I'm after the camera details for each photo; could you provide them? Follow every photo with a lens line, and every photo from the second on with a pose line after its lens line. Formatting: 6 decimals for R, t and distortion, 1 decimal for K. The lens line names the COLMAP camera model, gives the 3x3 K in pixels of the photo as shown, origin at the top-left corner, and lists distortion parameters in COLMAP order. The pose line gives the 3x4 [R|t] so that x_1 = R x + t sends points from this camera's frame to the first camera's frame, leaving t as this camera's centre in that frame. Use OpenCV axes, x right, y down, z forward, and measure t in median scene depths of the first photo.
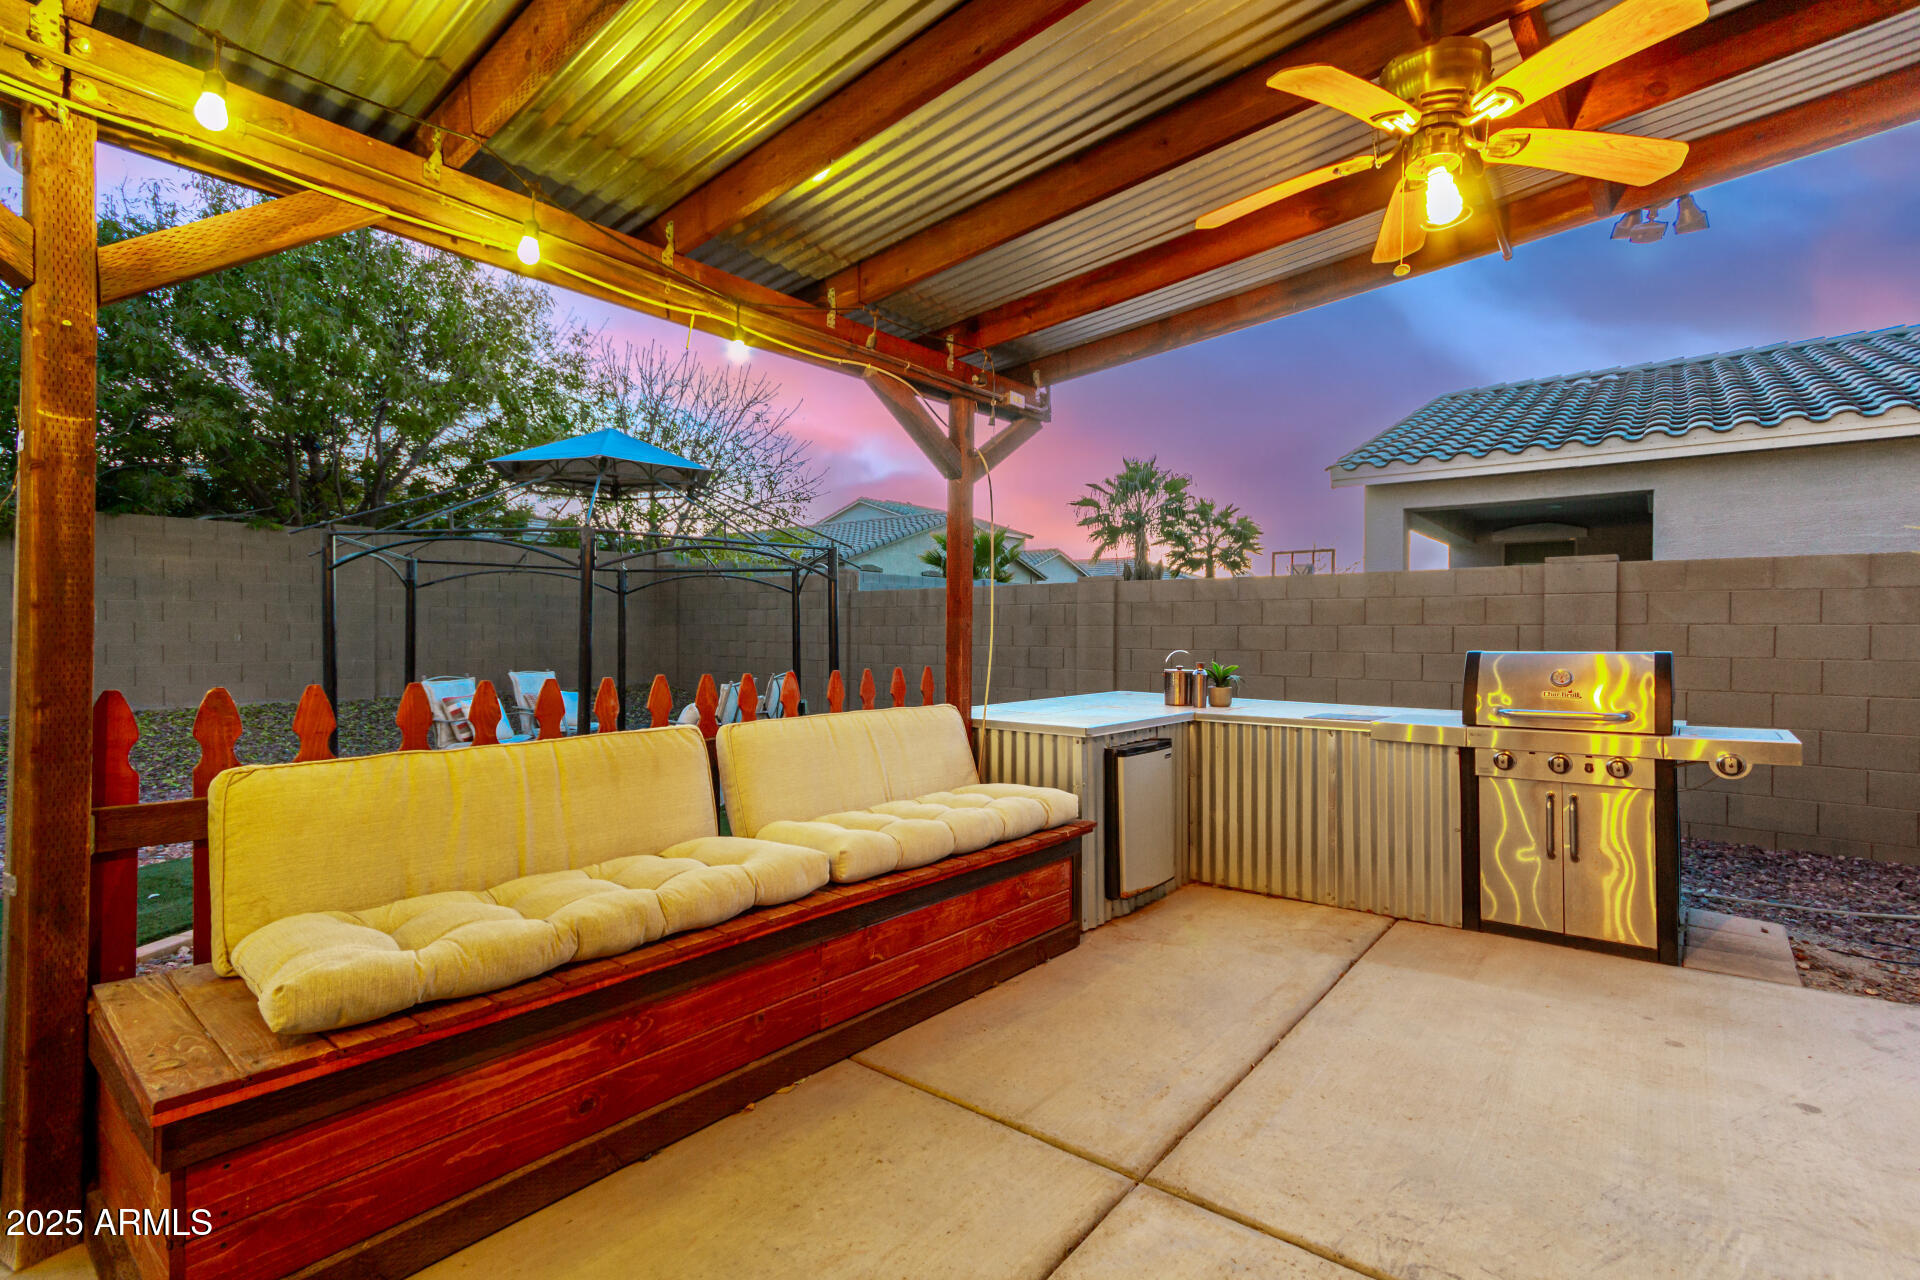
lens RADIAL K [[887.5, 0, 959.0], [0, 887.5, 638.0], [0, 0, 1]] dist [0.002180, 0.002585]
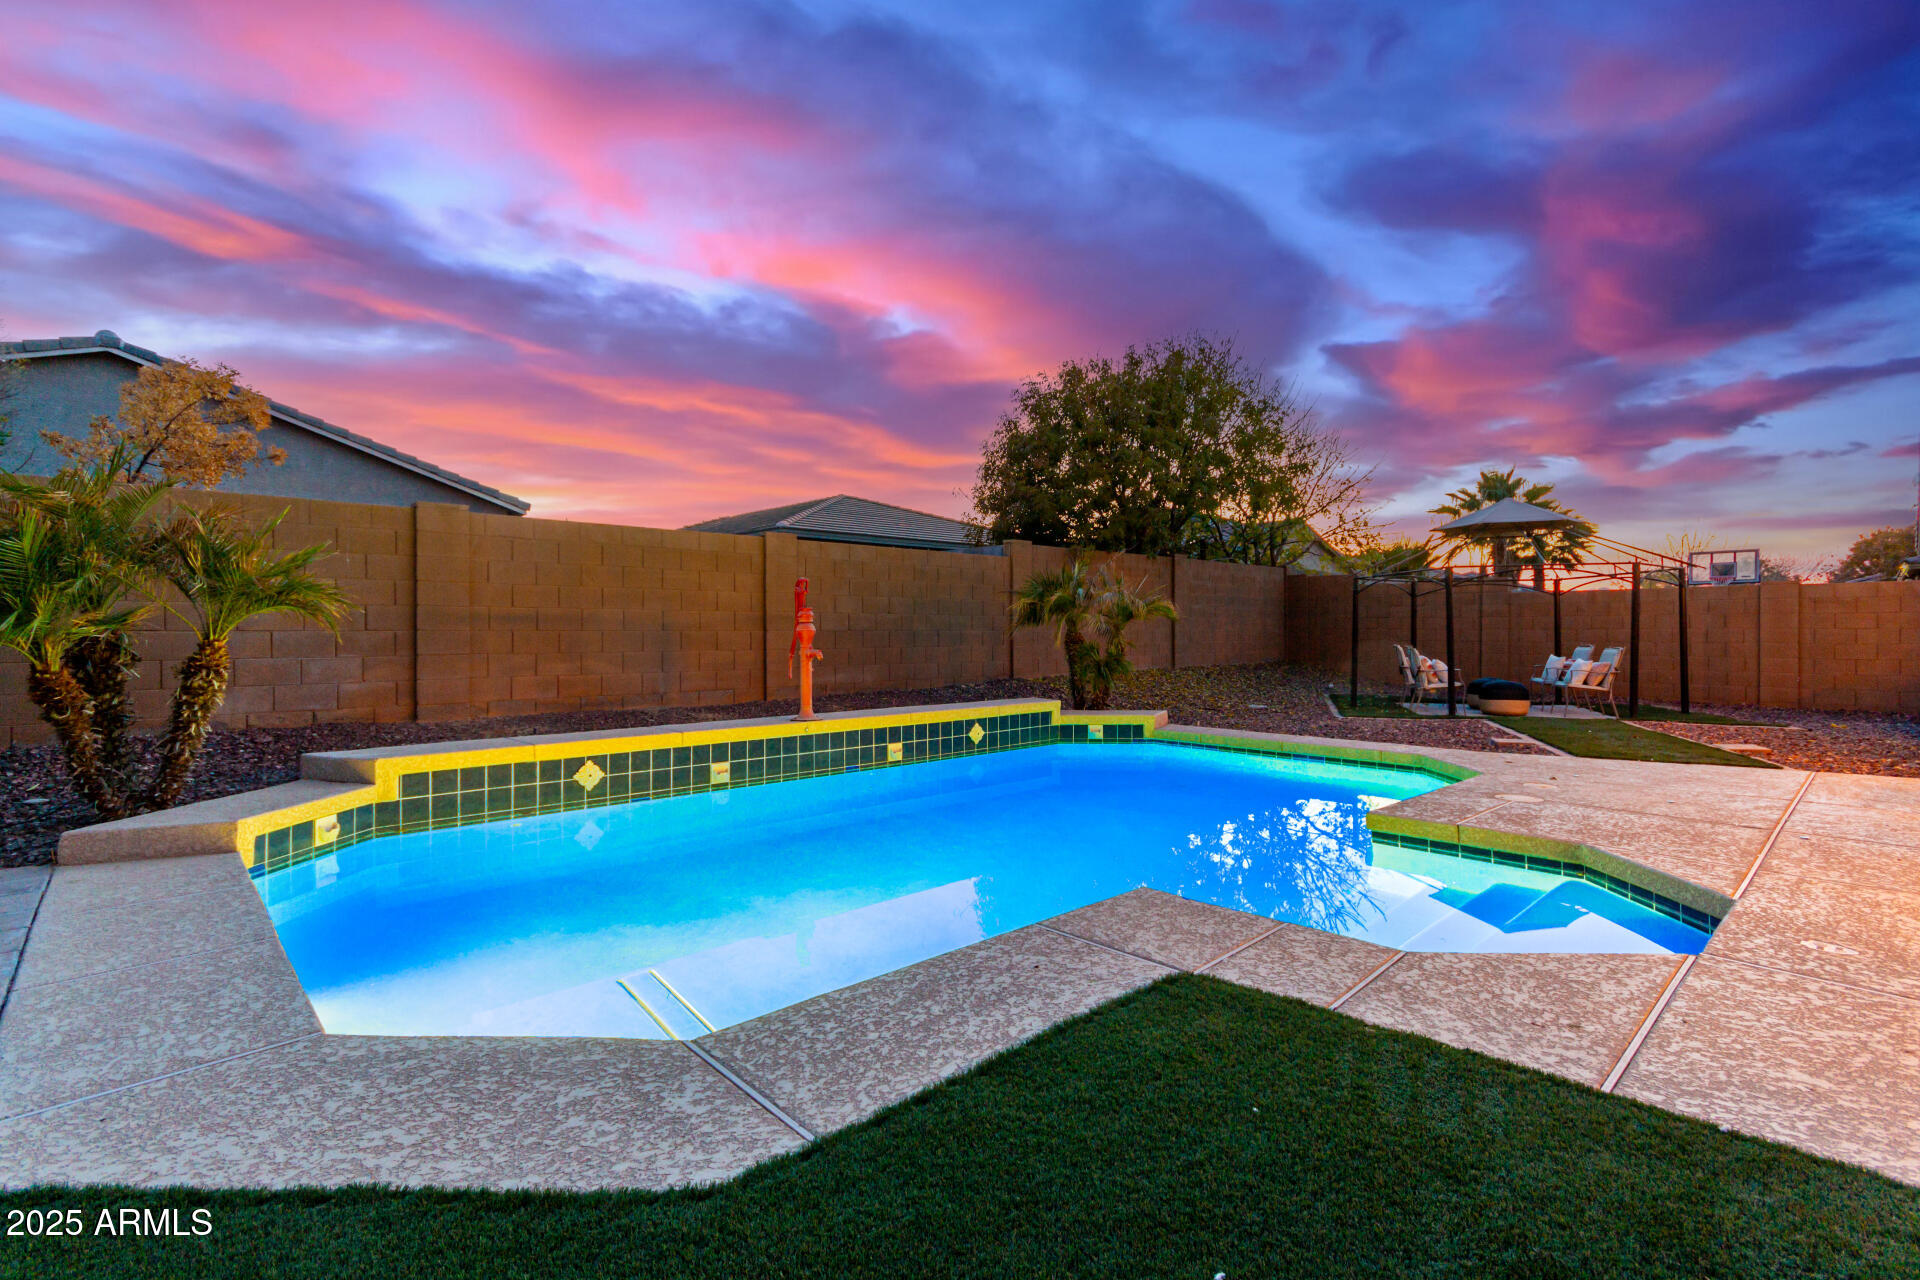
lens RADIAL K [[887.5, 0, 959.7], [0, 887.5, 637.2], [0, 0, 1]] dist [0.002180, 0.002585]
pose [[0.989332, -0.006432, -0.145538, -0.945012], [0.006498, 0.999979, -0.000028, 0.016052], [0.145535, -0.000918, 0.989353, -0.655535]]
